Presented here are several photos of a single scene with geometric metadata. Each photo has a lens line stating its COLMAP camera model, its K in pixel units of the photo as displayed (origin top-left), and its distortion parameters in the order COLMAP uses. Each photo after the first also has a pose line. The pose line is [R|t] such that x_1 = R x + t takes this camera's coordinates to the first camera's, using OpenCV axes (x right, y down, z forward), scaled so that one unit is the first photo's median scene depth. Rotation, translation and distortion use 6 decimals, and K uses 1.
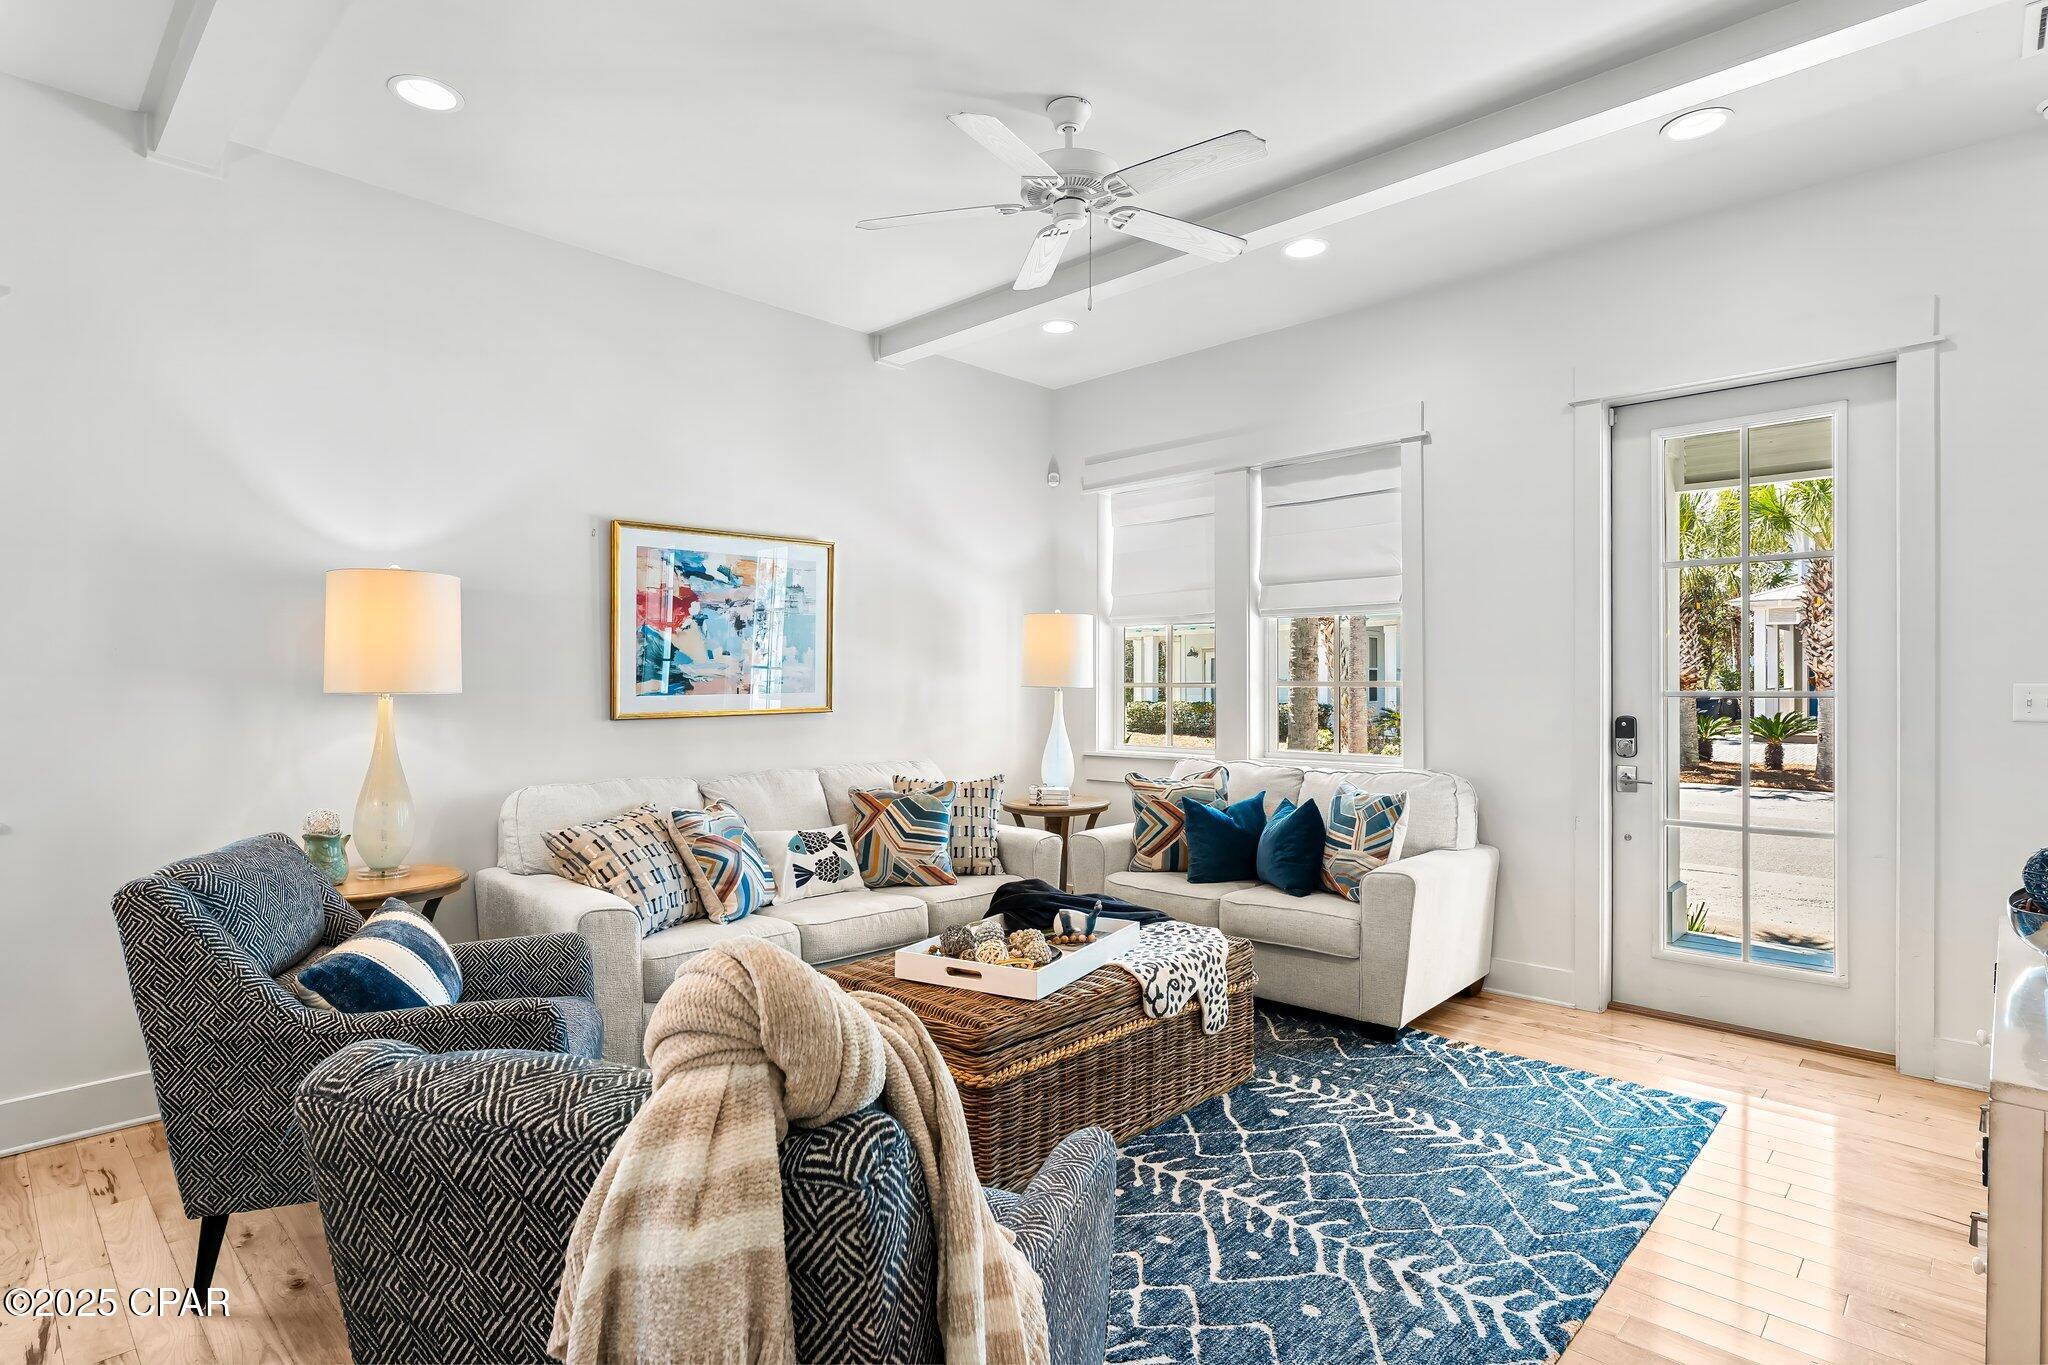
lens RADIAL K [[1035.5, 0, 1034.5], [0, 1035.5, 682.3], [0, 0, 1]] dist [-0.001816, -0.003644]
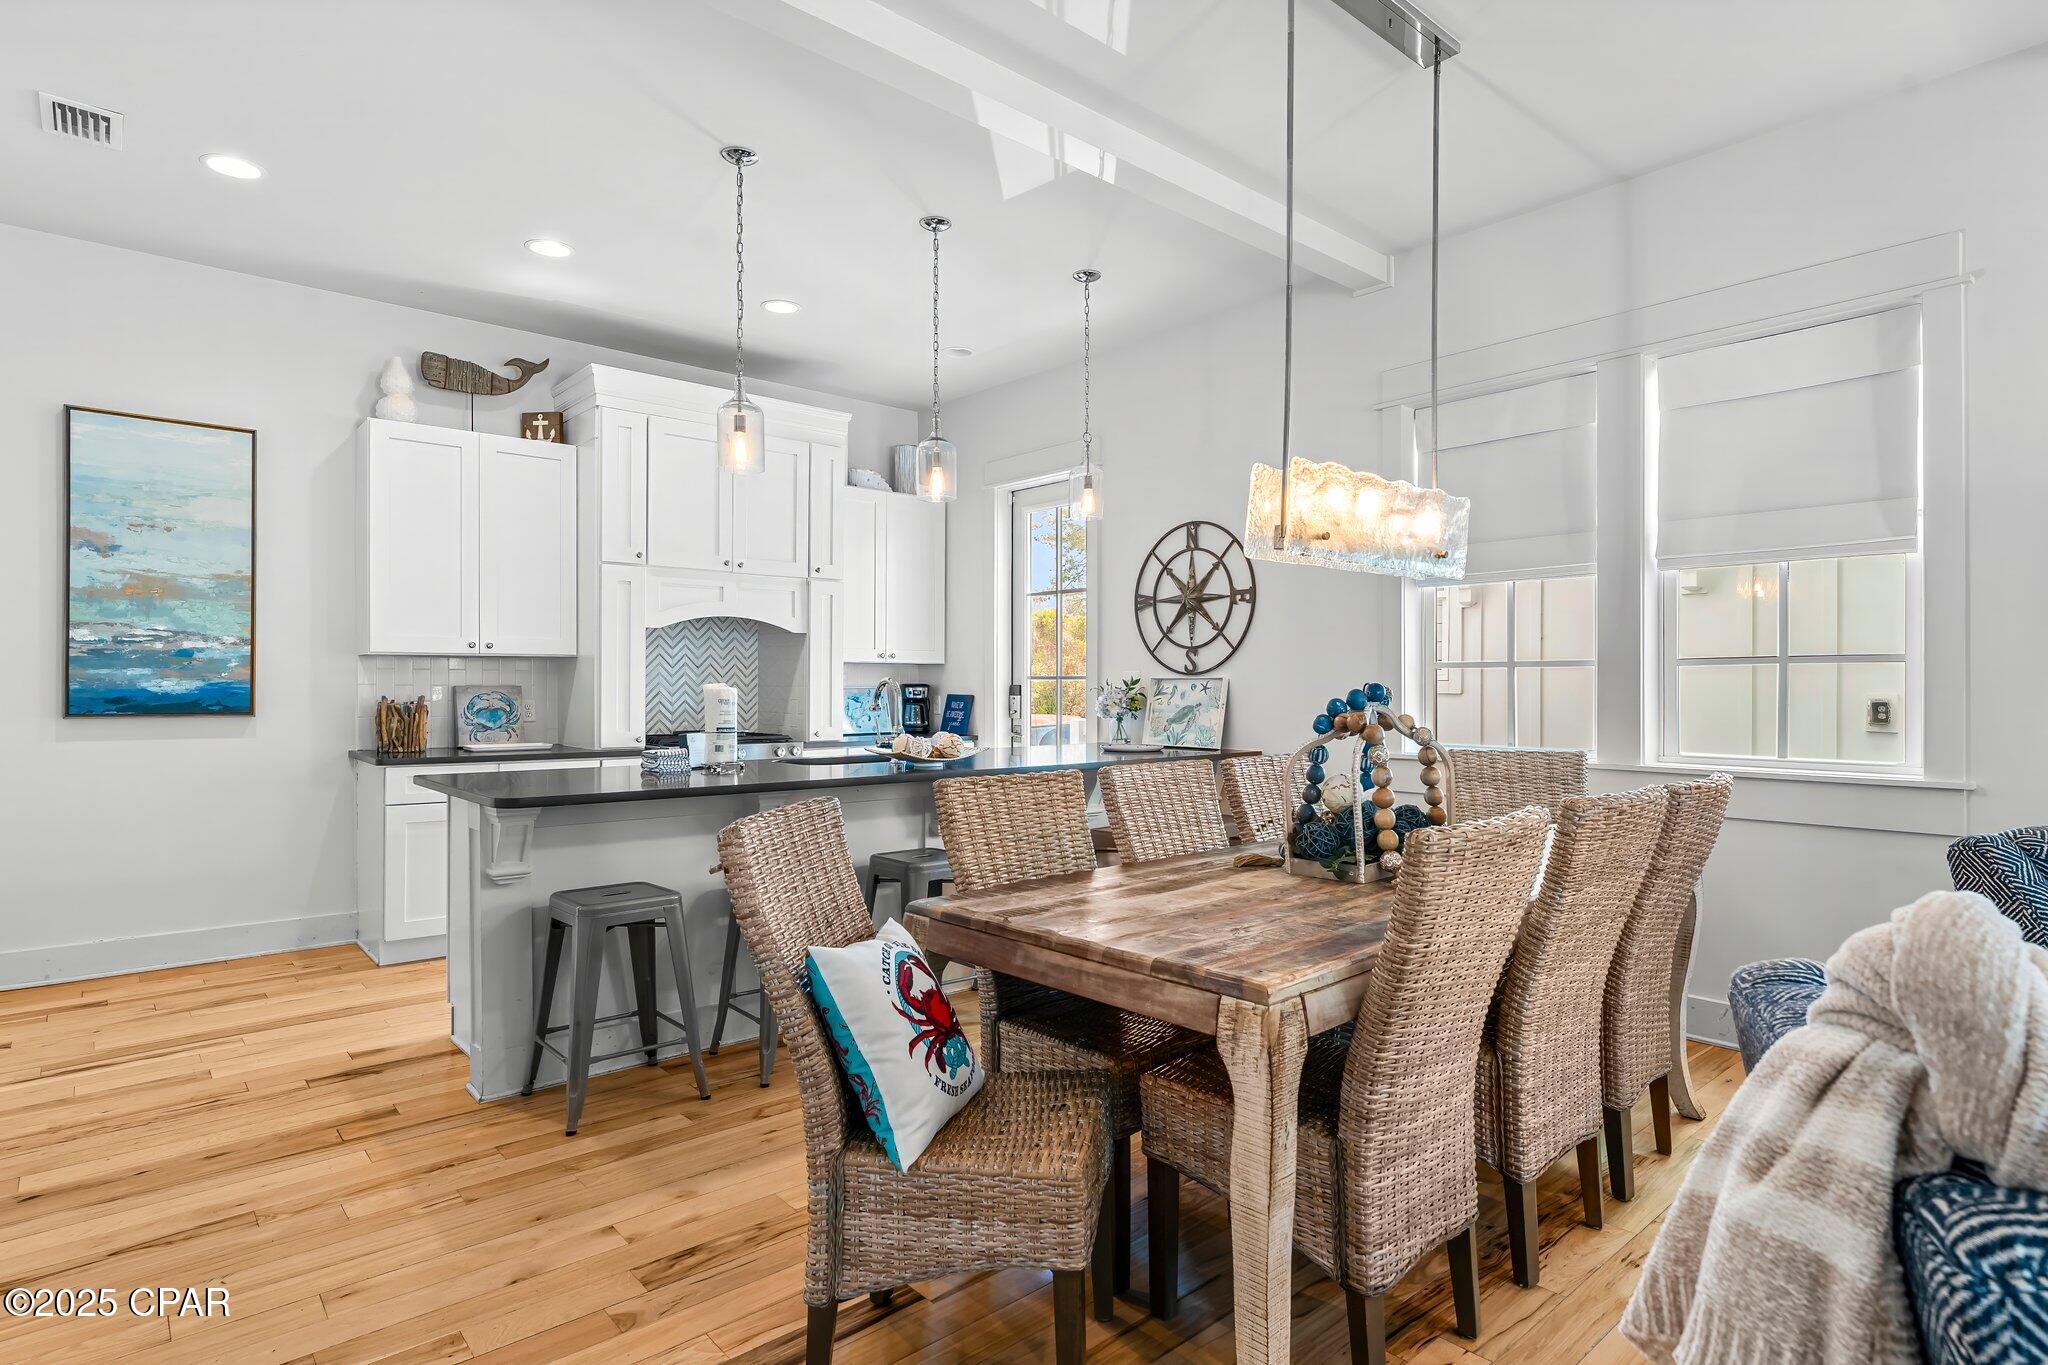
lens RADIAL K [[1091.9, 0, 1032.4], [0, 1091.9, 677.3], [0, 0, 1]] dist [-0.009290, -0.000842]
pose [[-0.102192, -0.008549, -0.994728, 0.140393], [0.001978, 0.999959, -0.008797, 0.025402], [0.994763, -0.002867, -0.102171, 0.110529]]
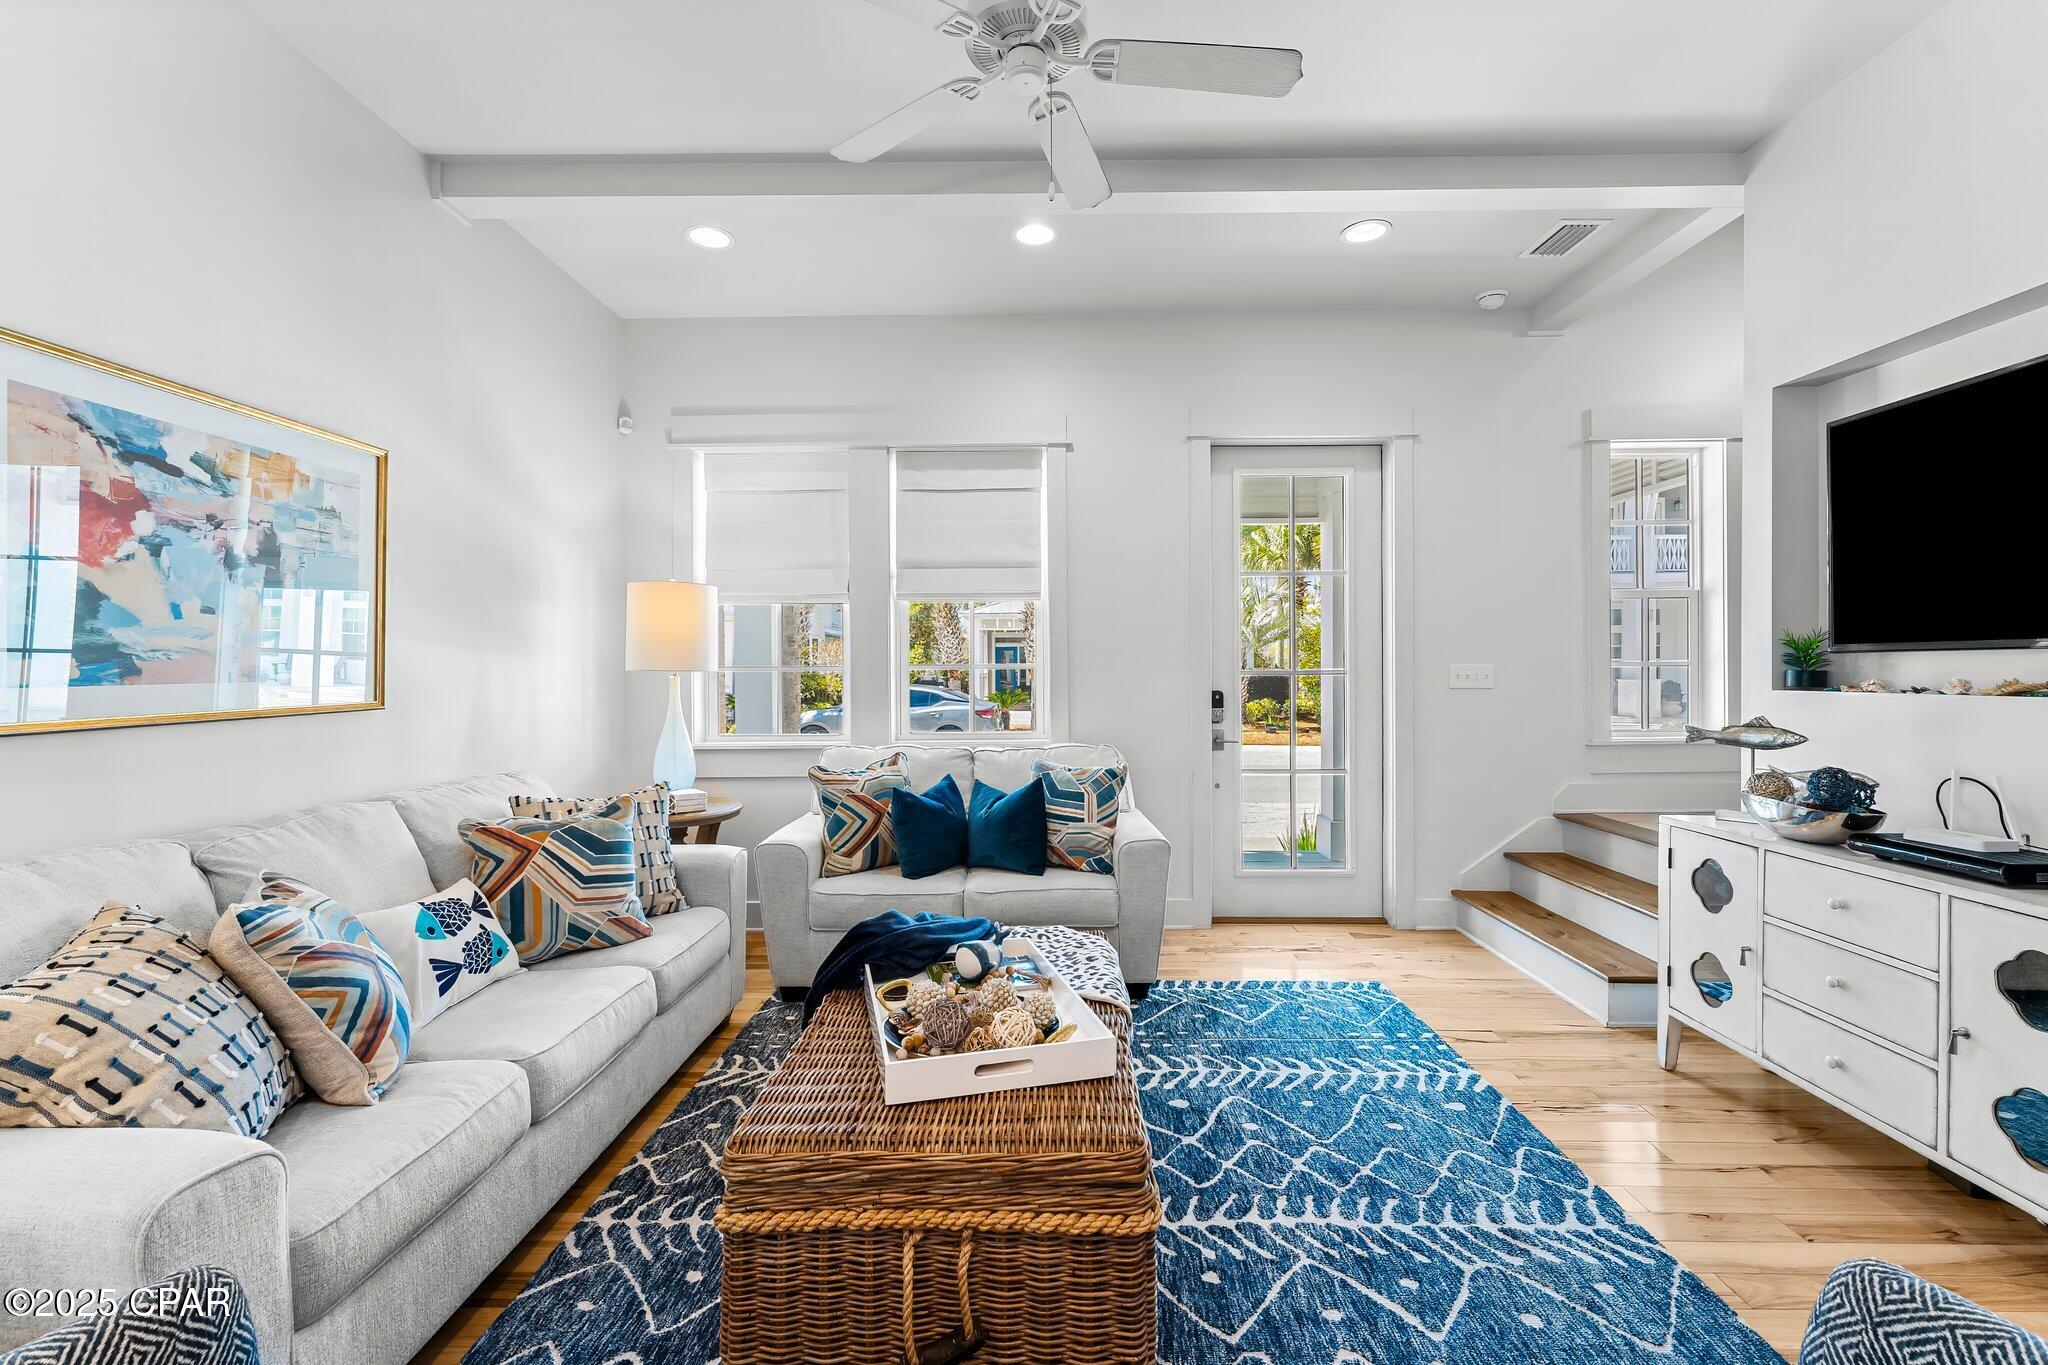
lens RADIAL K [[857.8, 0, 1035.9], [0, 857.8, 671.0], [0, 0, 1]] dist [0.000885, 0.000137]
pose [[0.733686, -0.003695, 0.679479, -0.310773], [0.004235, 0.999991, 0.000865, 0.007178], [-0.679476, 0.002244, 0.733695, 0.383487]]
